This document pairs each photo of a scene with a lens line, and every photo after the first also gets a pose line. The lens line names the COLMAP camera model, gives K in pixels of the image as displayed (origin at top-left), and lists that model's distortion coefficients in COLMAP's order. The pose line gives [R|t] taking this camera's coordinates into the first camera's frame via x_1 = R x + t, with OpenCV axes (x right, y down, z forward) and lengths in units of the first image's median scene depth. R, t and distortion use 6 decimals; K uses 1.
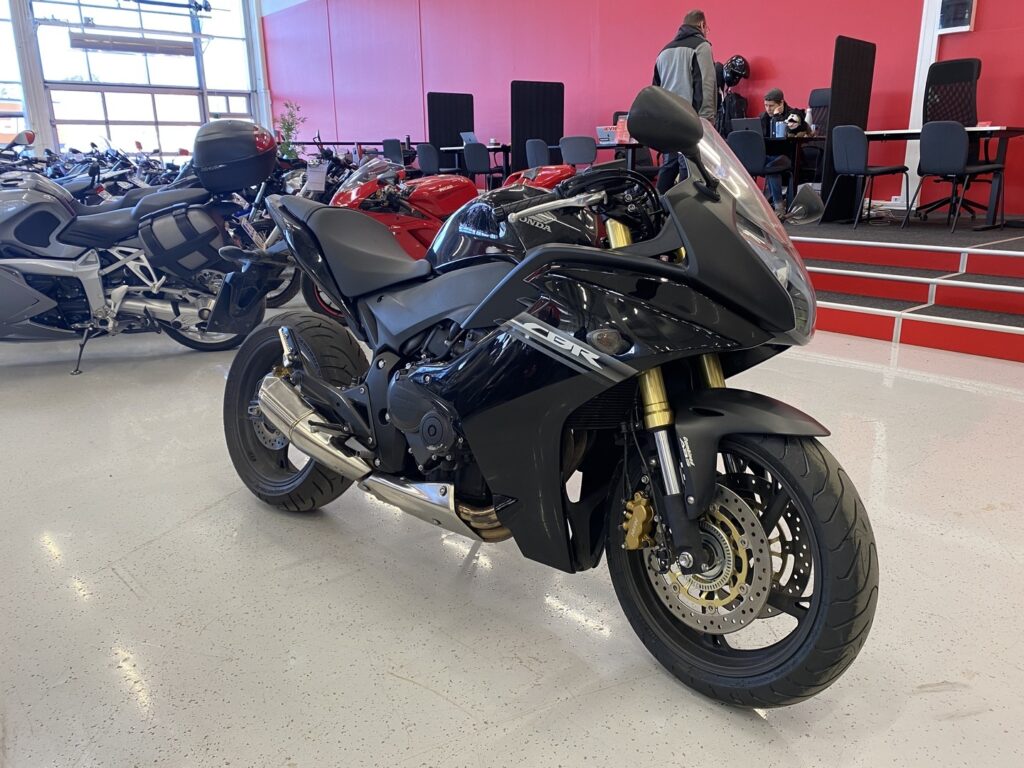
lens RADIAL K [[786.8, 0, 512.0], [0, 786.8, 384.0], [0, 0, 1]] dist [0.005337, 0.001578]
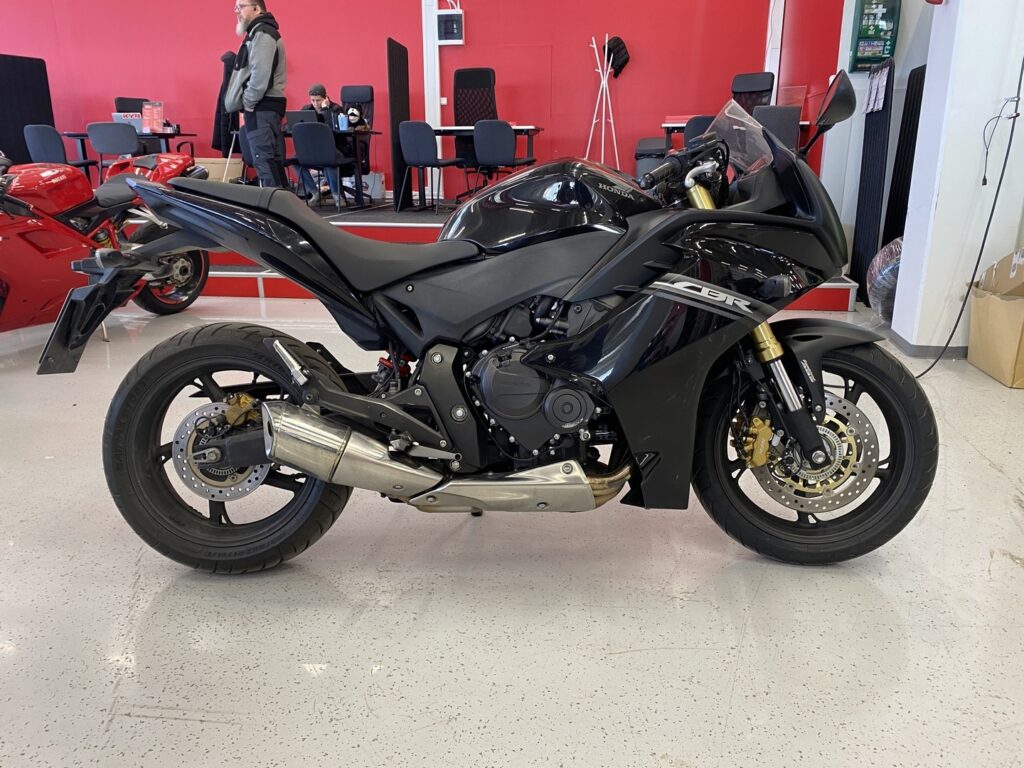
lens RADIAL K [[786.8, 0, 512.0], [0, 786.8, 384.0], [0, 0, 1]] dist [0.005337, 0.001578]
pose [[0.759300, -0.174787, 0.626828, -0.691867], [0.173857, 0.982726, 0.063427, -0.039884], [-0.627087, 0.060819, 0.776572, 0.257864]]
